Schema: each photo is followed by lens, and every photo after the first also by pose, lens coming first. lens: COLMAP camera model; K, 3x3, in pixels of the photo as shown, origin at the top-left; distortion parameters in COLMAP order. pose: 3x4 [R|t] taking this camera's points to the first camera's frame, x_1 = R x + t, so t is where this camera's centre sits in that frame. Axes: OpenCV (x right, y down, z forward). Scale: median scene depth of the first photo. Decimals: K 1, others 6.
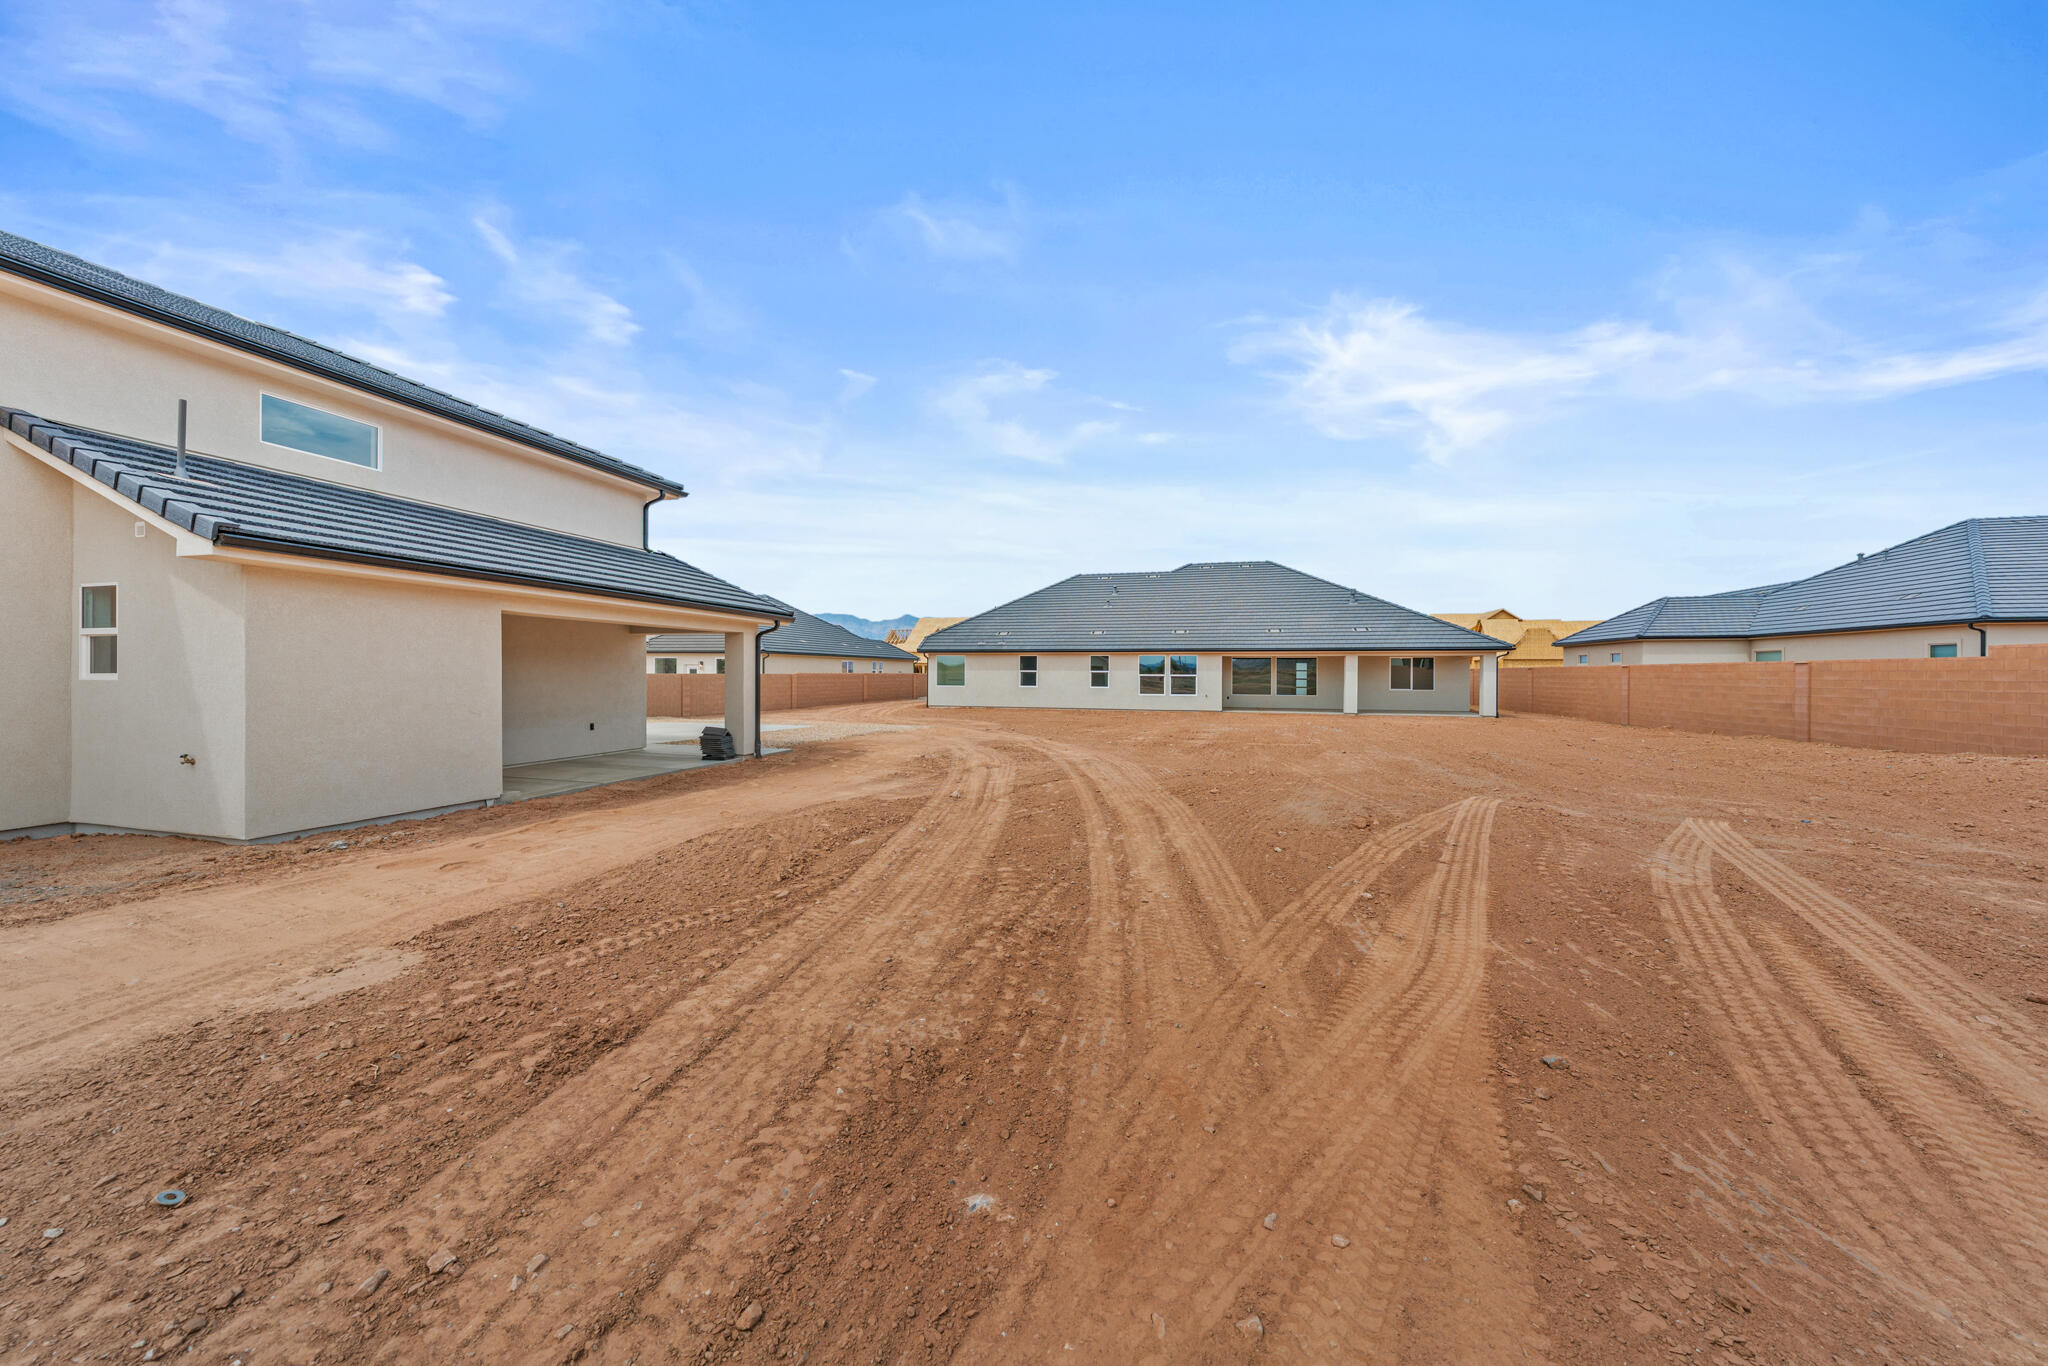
lens RADIAL K [[705.8, 0, 1024.0], [0, 705.8, 683.0], [0, 0, 1]] dist [-0.000005, 0.000067]
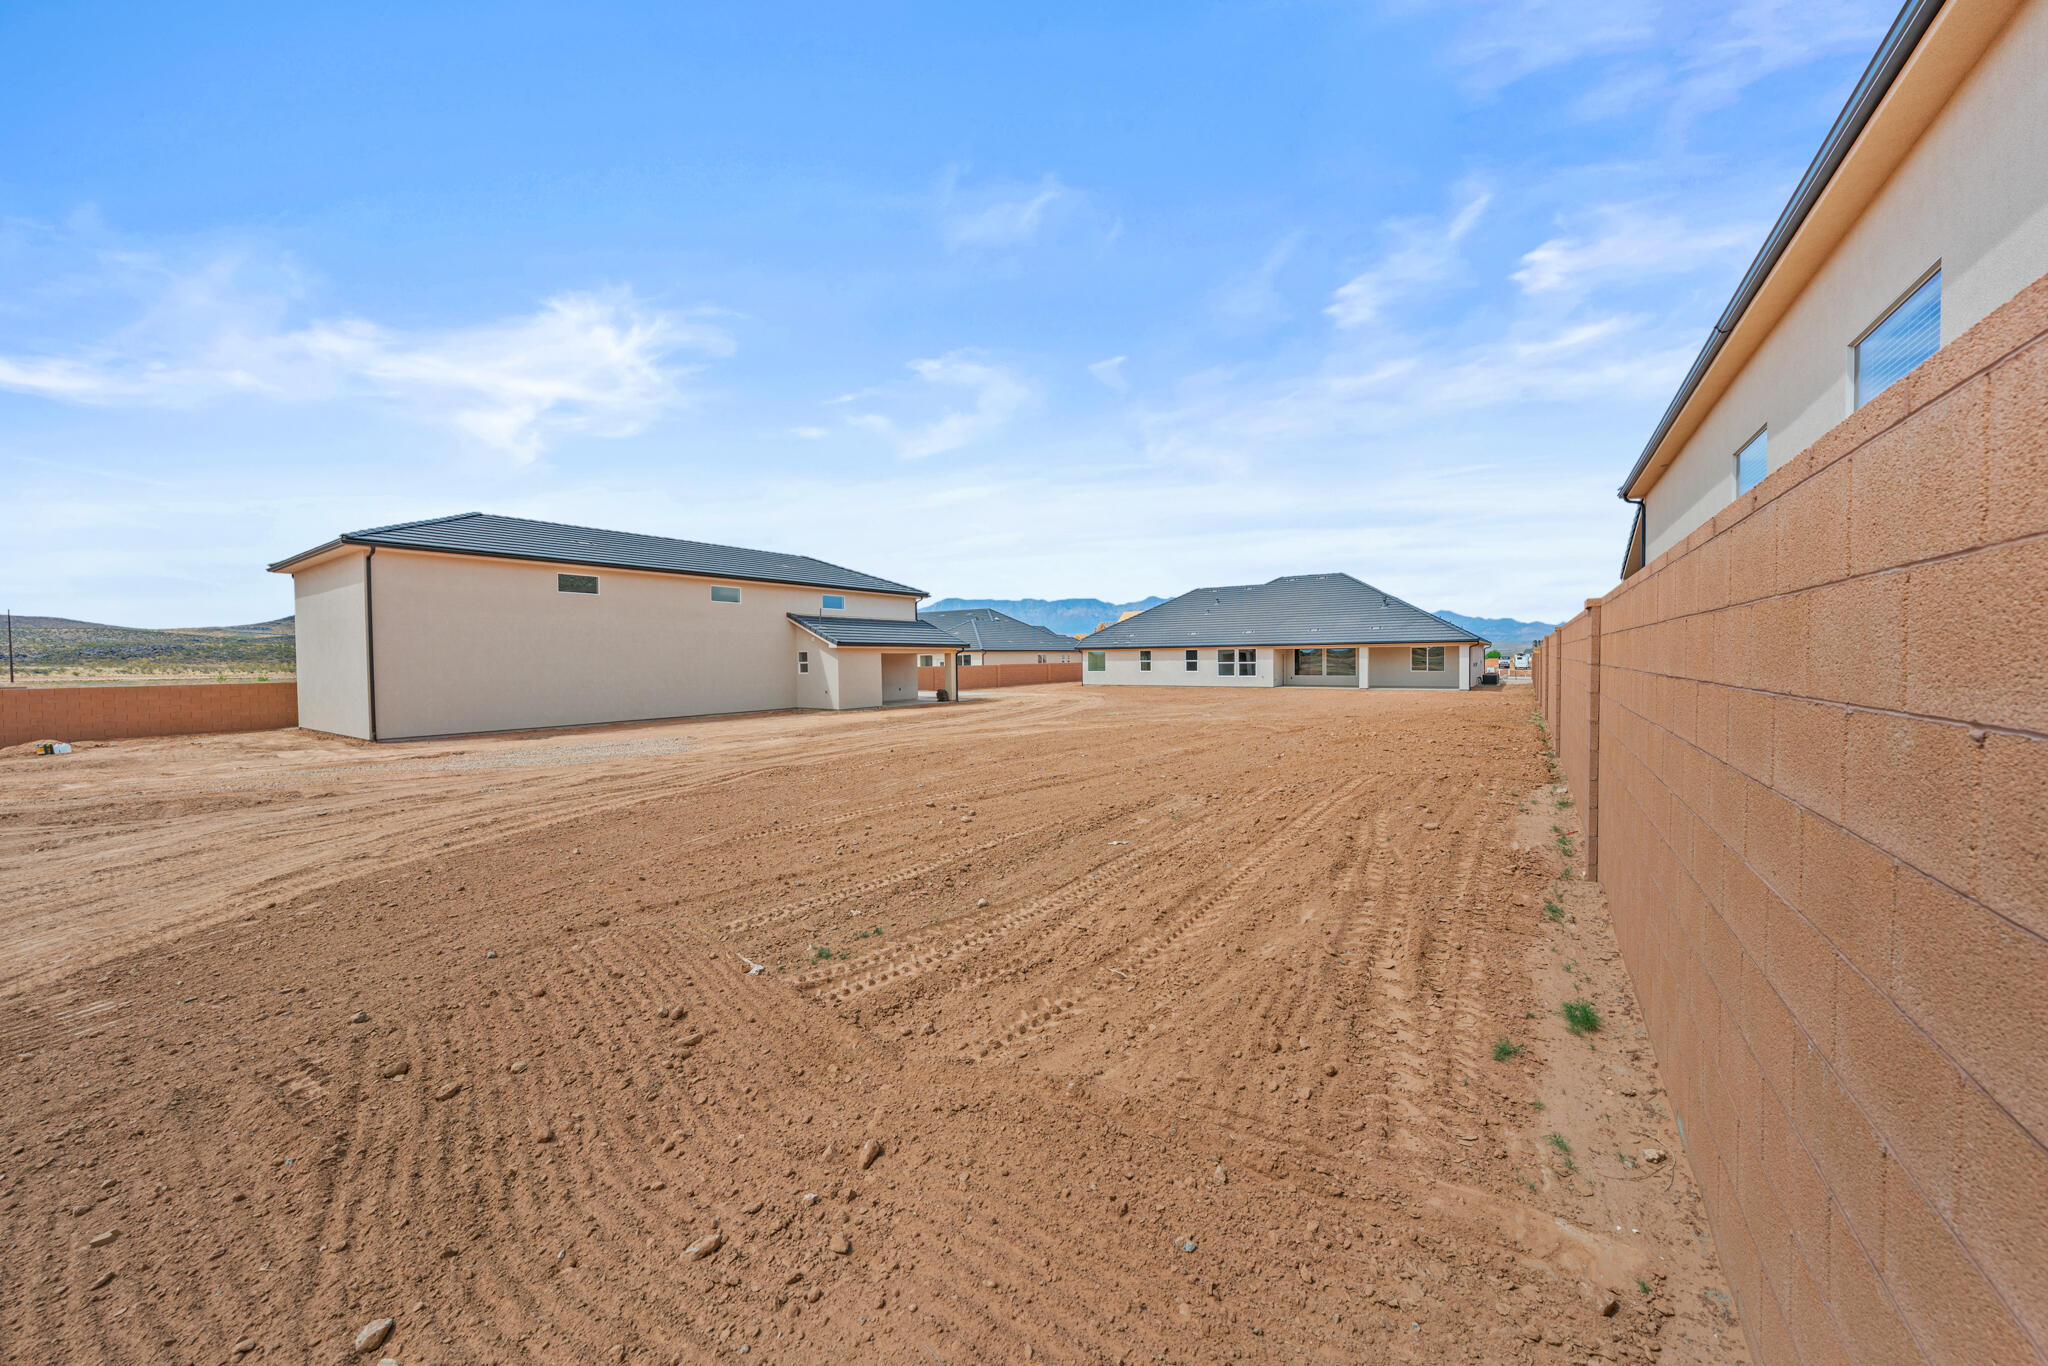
lens RADIAL K [[705.8, 0, 1024.0], [0, 705.8, 683.0], [0, 0, 1]] dist [-0.000005, 0.000067]
pose [[0.943553, -0.004977, -0.331184, 0.269133], [0.012464, 0.999712, 0.020485, -0.004460], [0.330987, -0.023457, 0.943344, -0.513818]]
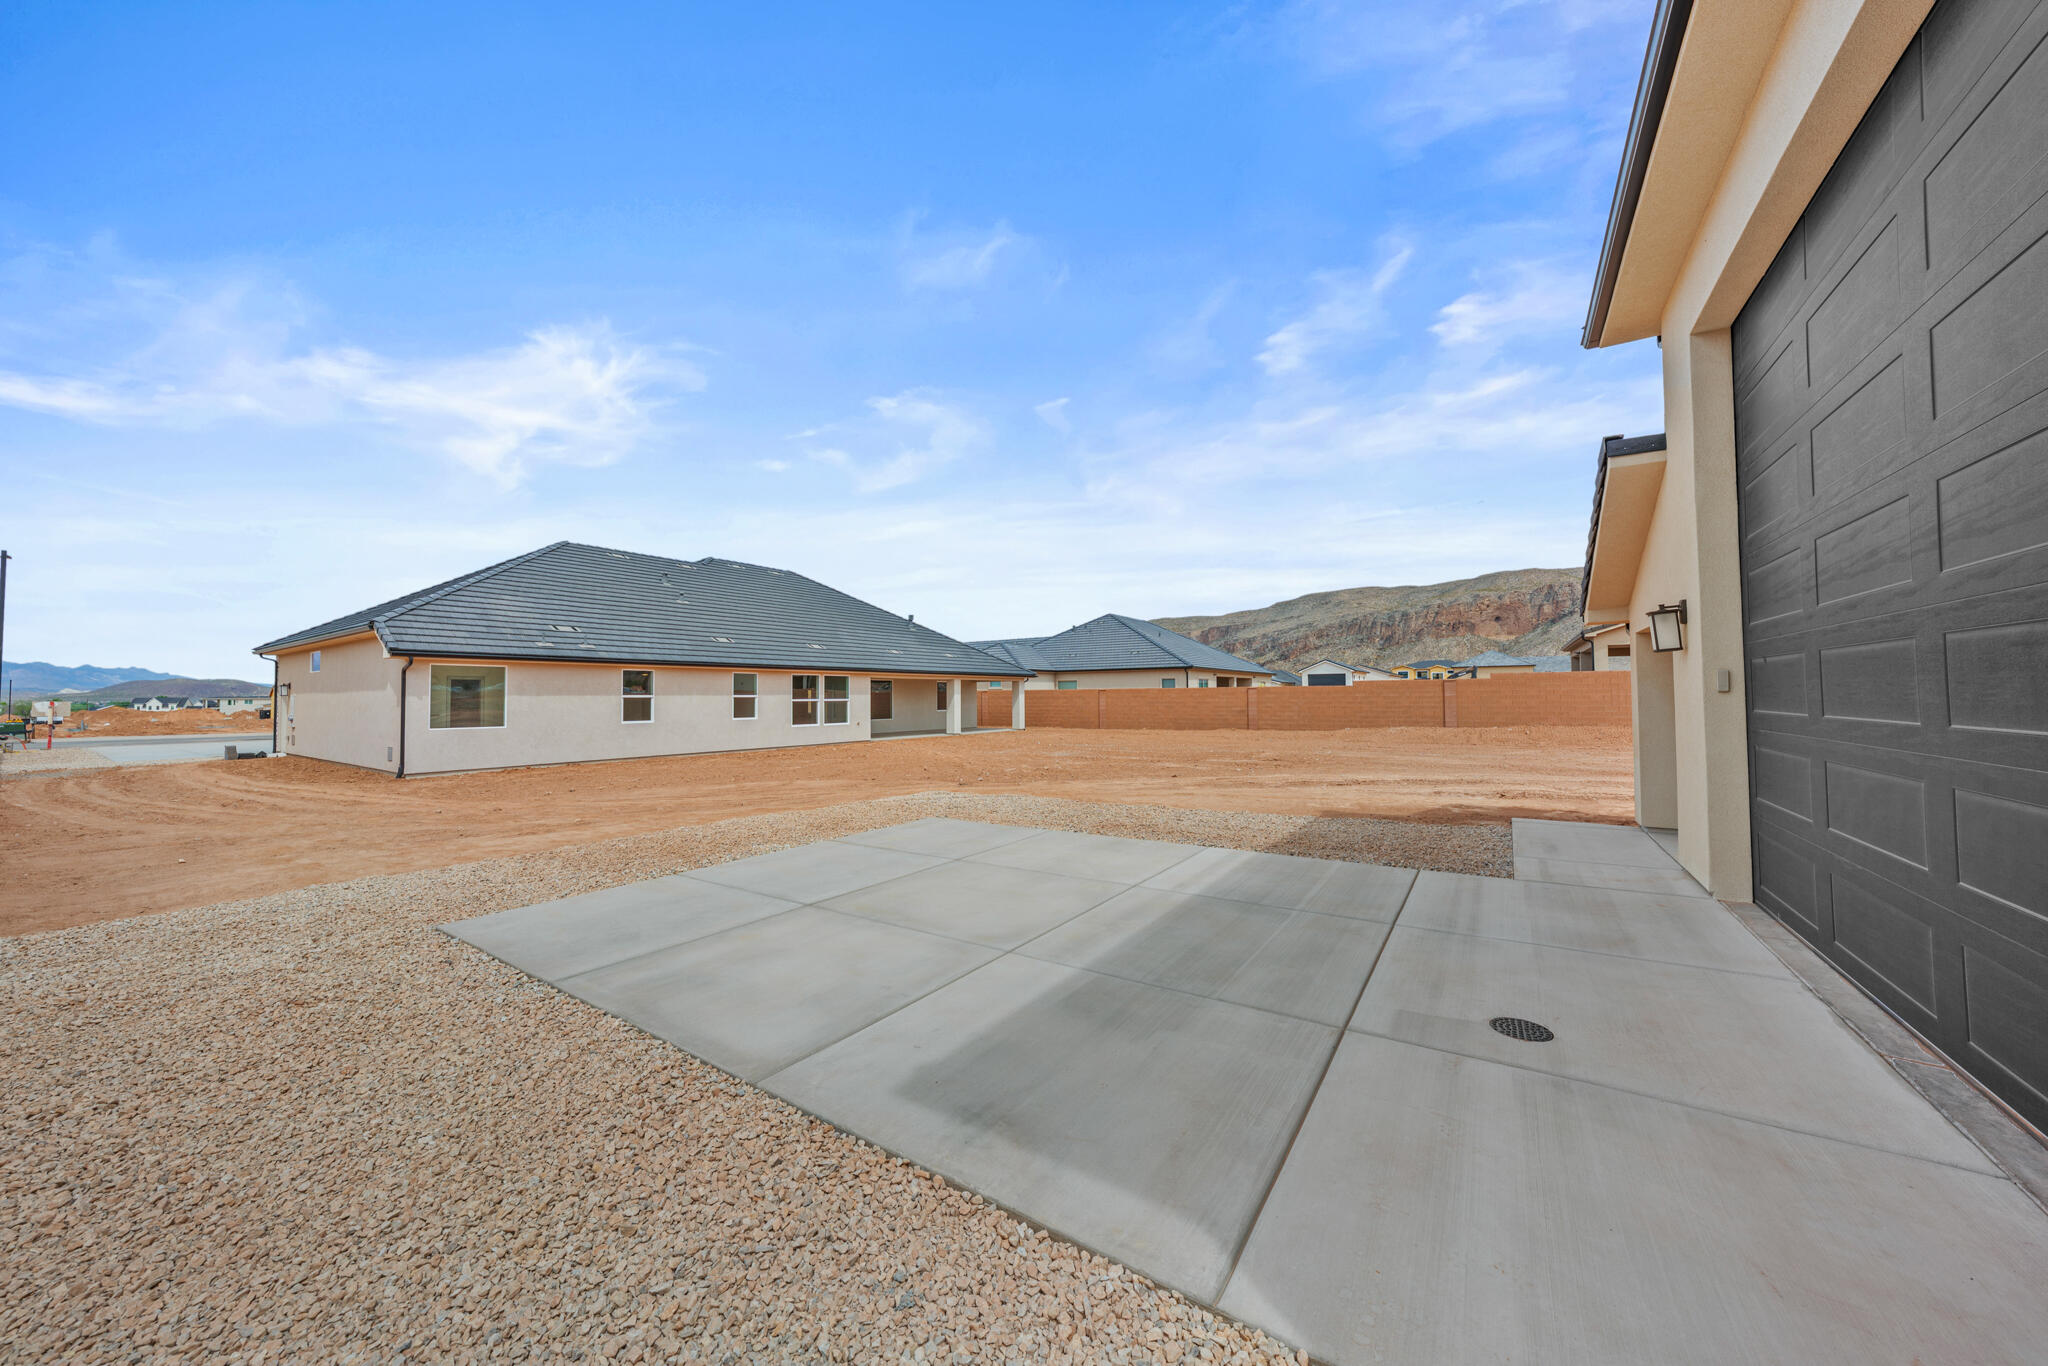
lens RADIAL K [[705.8, 0, 1024.0], [0, 705.8, 683.0], [0, 0, 1]] dist [-0.000005, 0.000067]
pose [[0.315058, 0.010768, 0.949011, -0.480482], [0.020377, 0.999628, -0.018107, -0.011129], [-0.948854, 0.025043, 0.314722, 0.523997]]
